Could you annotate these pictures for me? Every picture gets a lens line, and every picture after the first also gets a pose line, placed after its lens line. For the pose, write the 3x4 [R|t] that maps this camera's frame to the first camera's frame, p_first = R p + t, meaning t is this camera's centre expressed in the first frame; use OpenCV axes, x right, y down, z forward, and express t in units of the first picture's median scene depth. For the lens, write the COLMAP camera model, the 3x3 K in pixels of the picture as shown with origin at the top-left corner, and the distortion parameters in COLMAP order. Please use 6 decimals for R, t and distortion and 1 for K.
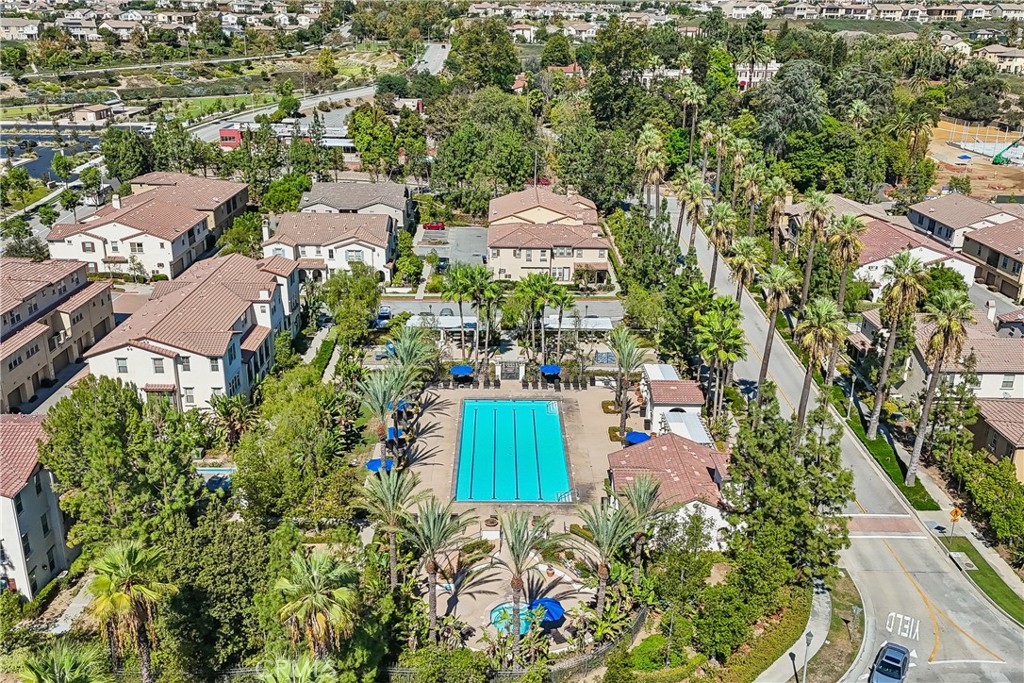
lens RADIAL K [[894.2, 0, 510.7], [0, 894.2, 341.5], [0, 0, 1]] dist [0.042744, -0.040524]
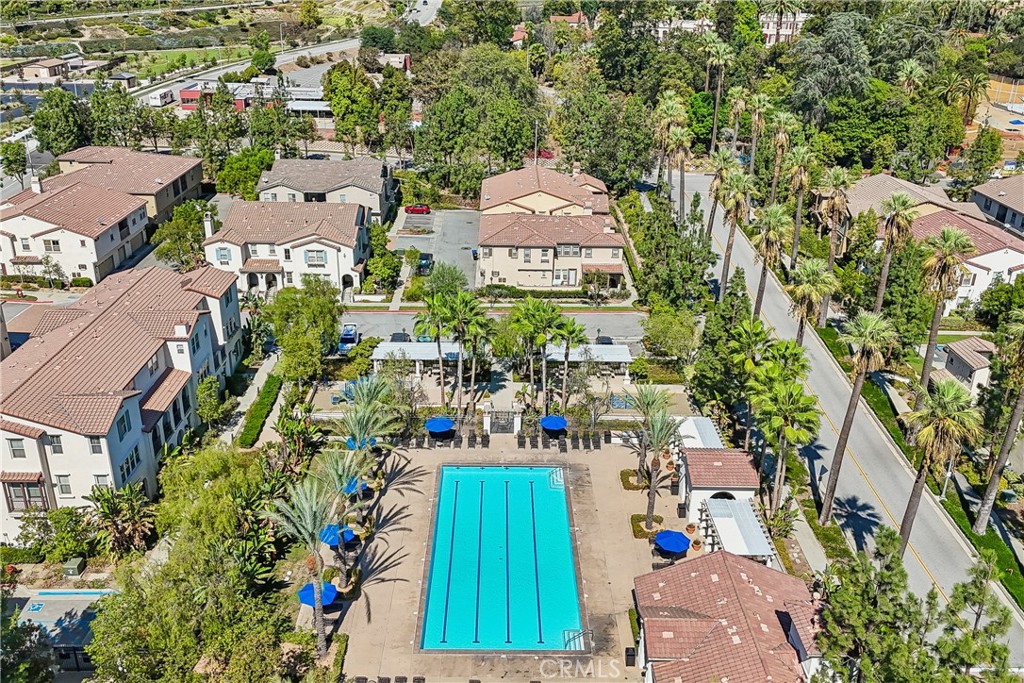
lens RADIAL K [[894.2, 0, 511.4], [0, 894.2, 335.9], [0, 0, 1]] dist [0.042744, -0.040524]
pose [[0.999999, 0.001411, 0.000050, 0.005632], [-0.001412, 0.998820, 0.048549, -0.062642], [0.000019, -0.048549, 0.998821, 0.170679]]
